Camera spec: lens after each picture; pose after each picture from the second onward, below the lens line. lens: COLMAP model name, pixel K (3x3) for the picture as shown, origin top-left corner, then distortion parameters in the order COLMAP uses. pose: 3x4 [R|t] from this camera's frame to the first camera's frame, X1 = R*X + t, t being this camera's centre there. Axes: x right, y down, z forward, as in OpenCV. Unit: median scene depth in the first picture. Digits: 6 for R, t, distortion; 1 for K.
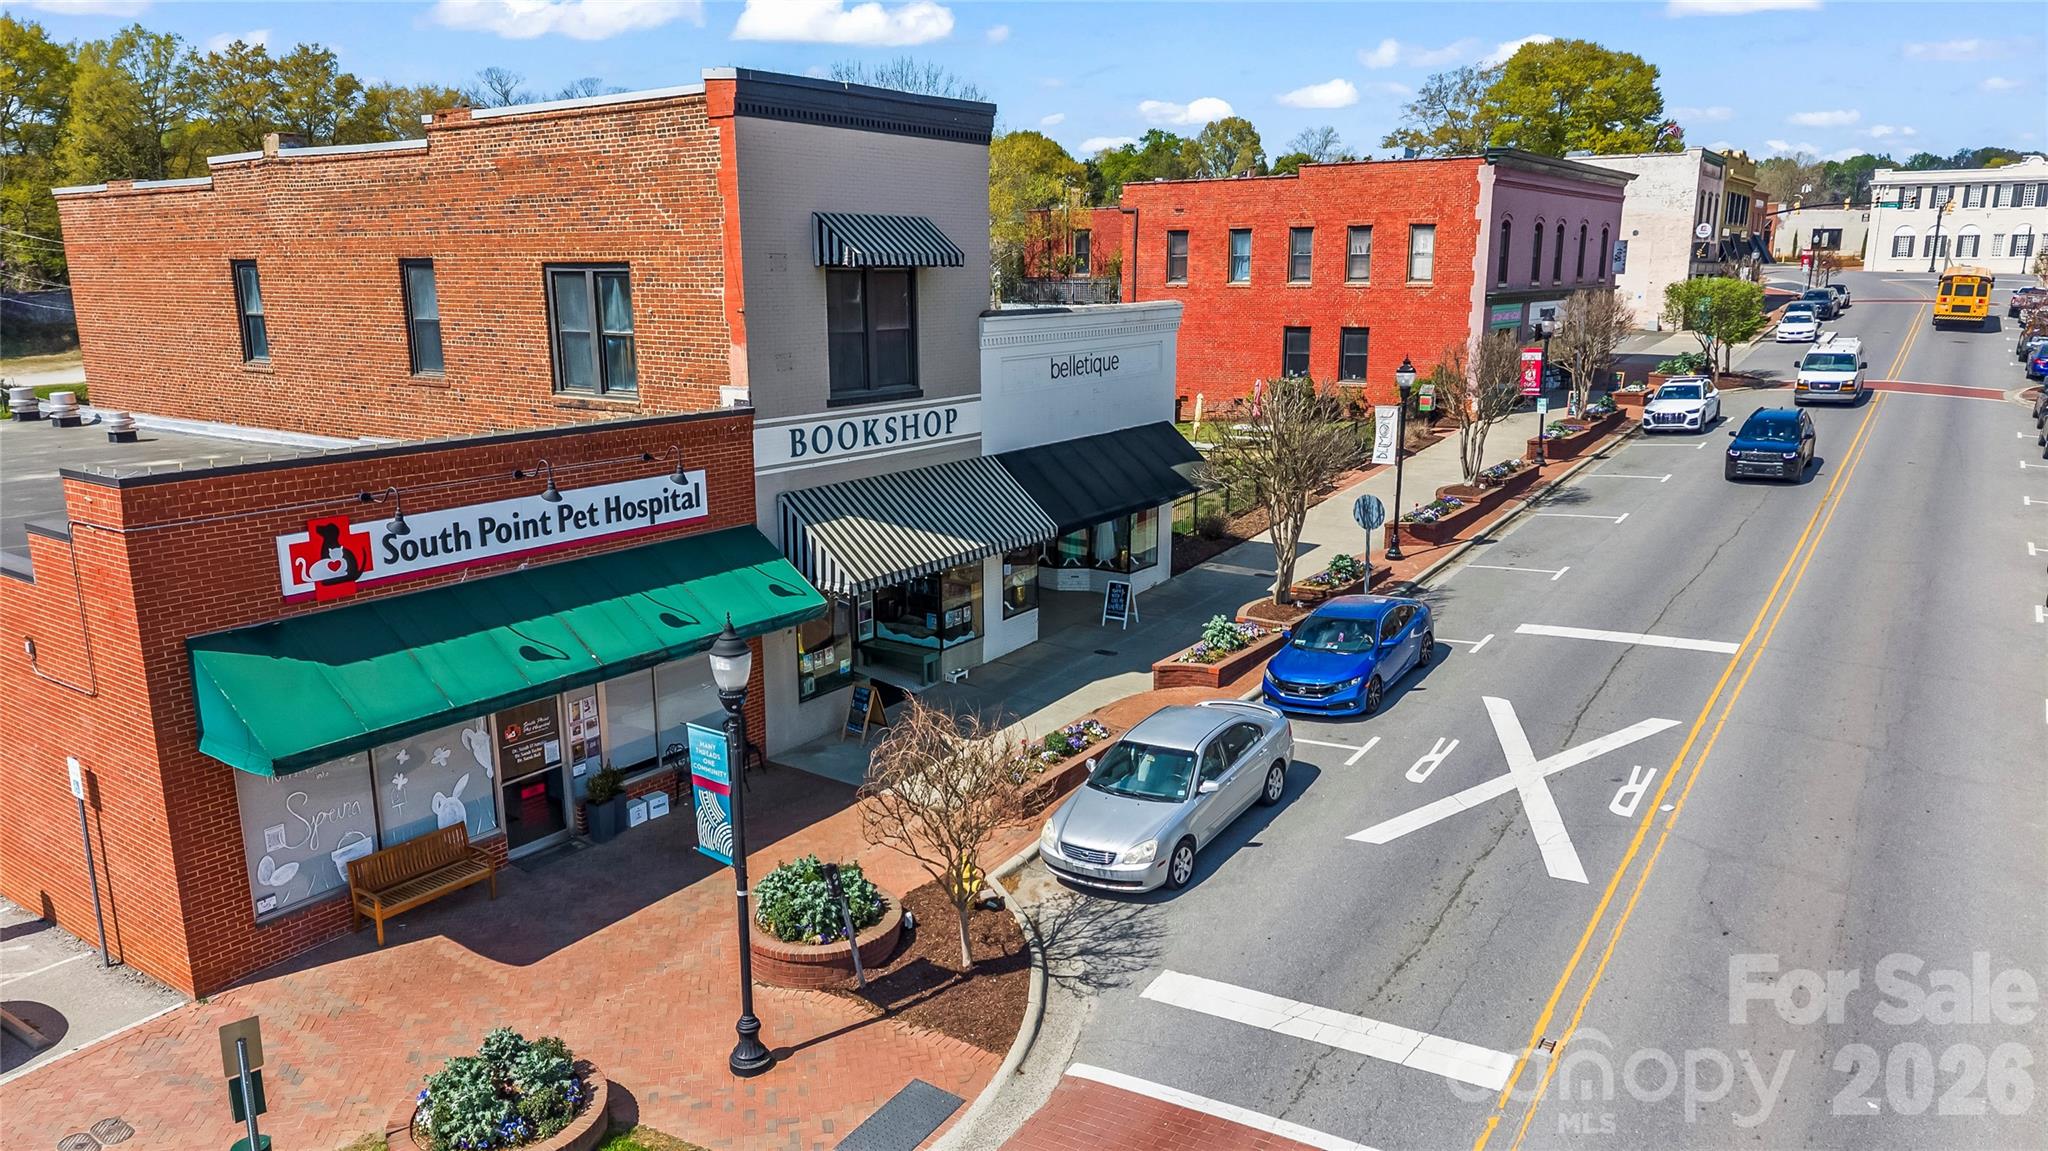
lens RADIAL K [[1370.1, 0, 1027.2], [0, 1370.1, 574.1], [0, 0, 1]] dist [0.029850, 0.002054]
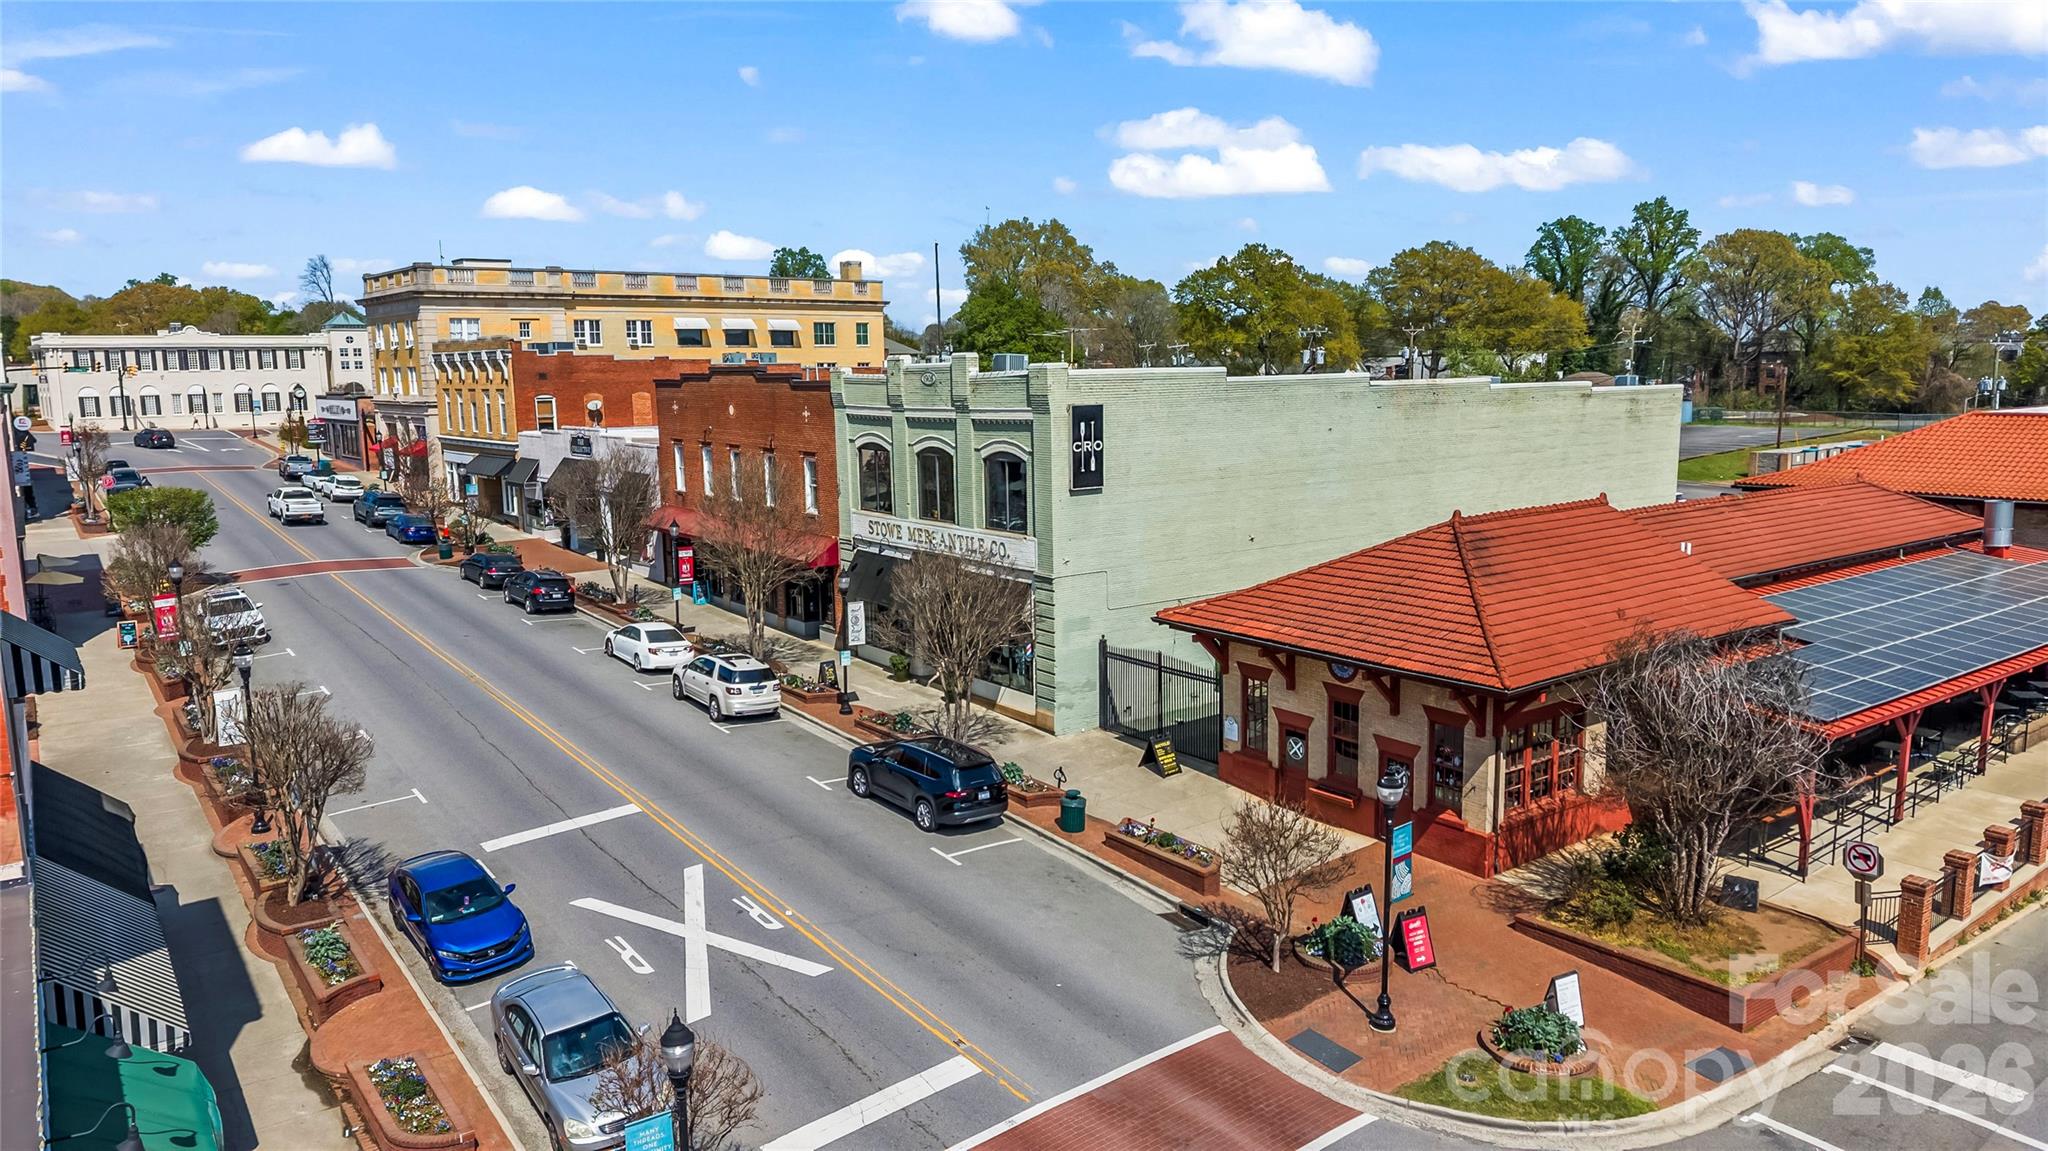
lens RADIAL K [[1370.1, 0, 1028.2], [0, 1370.1, 575.9], [0, 0, 1]] dist [0.029850, 0.002054]
pose [[0.351839, -0.151898, 0.923654, -0.577431], [0.232196, 0.970068, 0.071082, -0.174738], [-0.906804, 0.189459, 0.376578, 0.079543]]
